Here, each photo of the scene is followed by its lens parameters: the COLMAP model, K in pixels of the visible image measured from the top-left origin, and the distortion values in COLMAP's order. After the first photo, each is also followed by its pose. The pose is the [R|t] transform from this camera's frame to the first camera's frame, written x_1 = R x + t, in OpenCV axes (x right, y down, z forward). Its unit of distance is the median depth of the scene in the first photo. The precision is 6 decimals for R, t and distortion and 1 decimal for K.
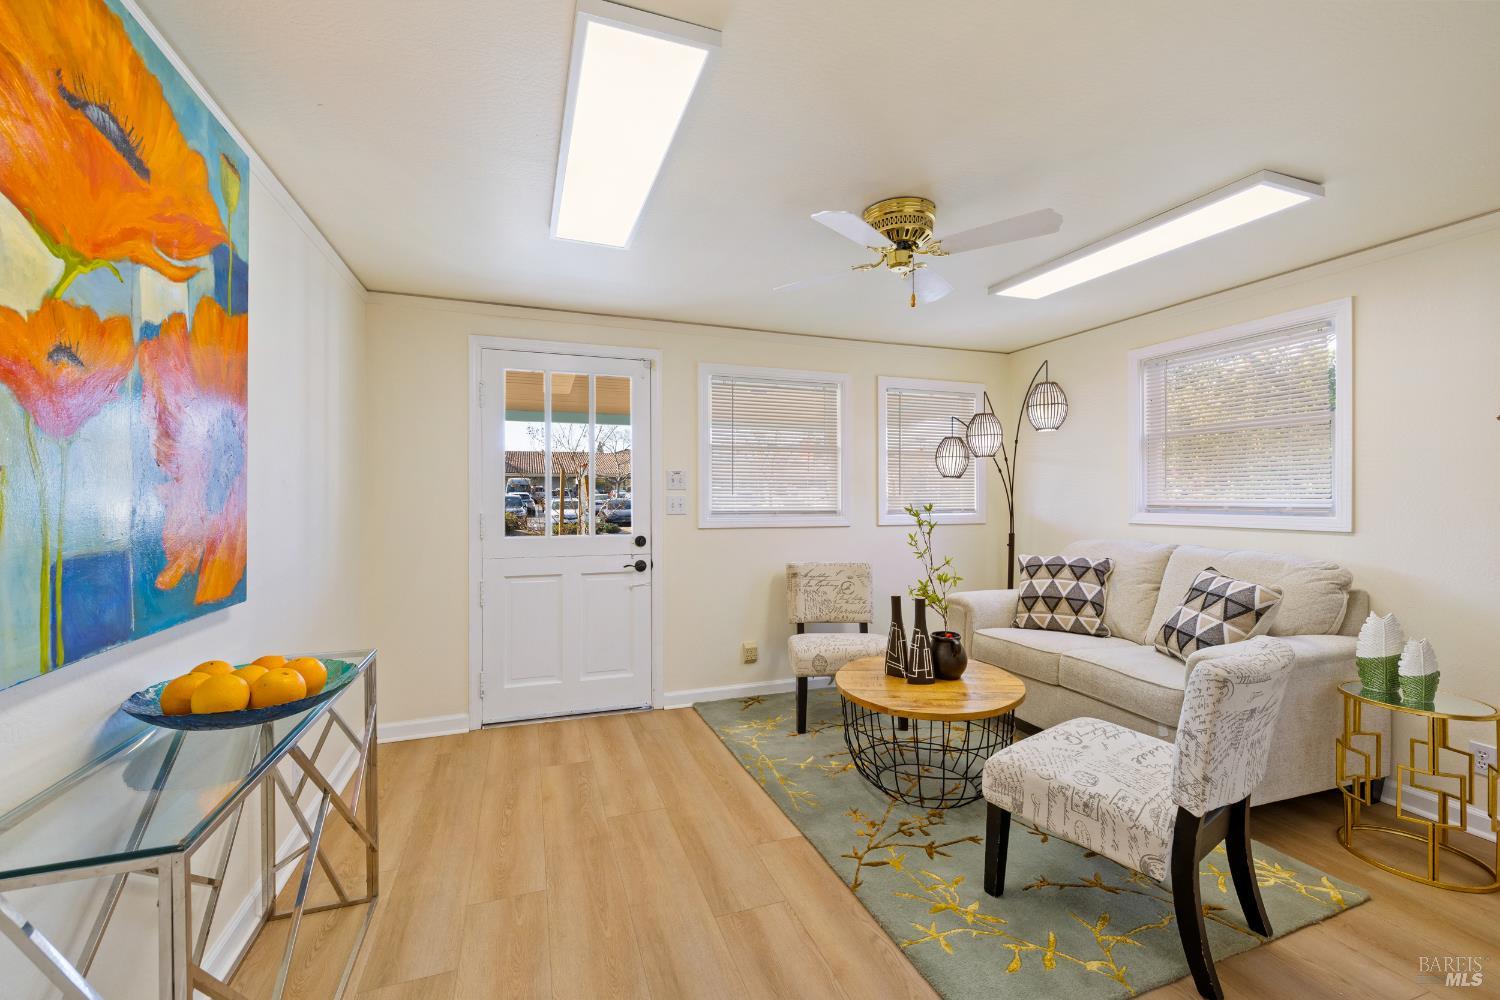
lens RADIAL K [[632.6, 0, 754.8], [0, 632.6, 499.8], [0, 0, 1]] dist [-0.000933, 0.000269]
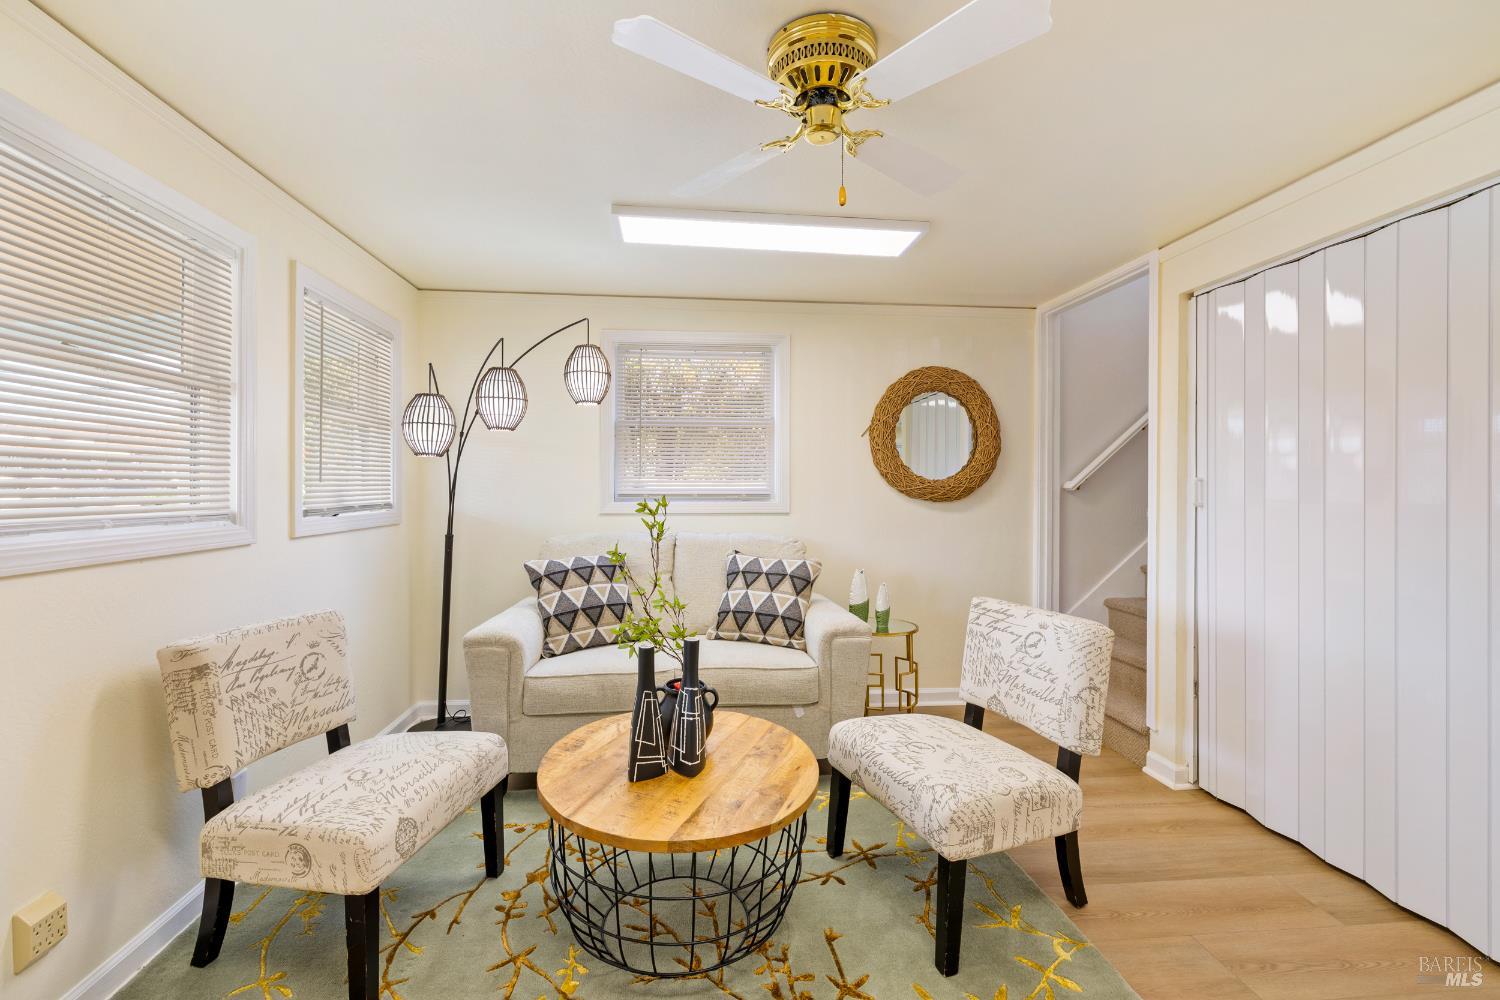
lens RADIAL K [[632.6, 0, 740.3], [0, 632.6, 481.1], [0, 0, 1]] dist [-0.000933, 0.000269]
pose [[0.257976, 0.006492, 0.966129, -0.280899], [0.004159, 0.999961, -0.007830, -0.002942], [-0.966142, 0.006039, 0.257939, 0.606388]]
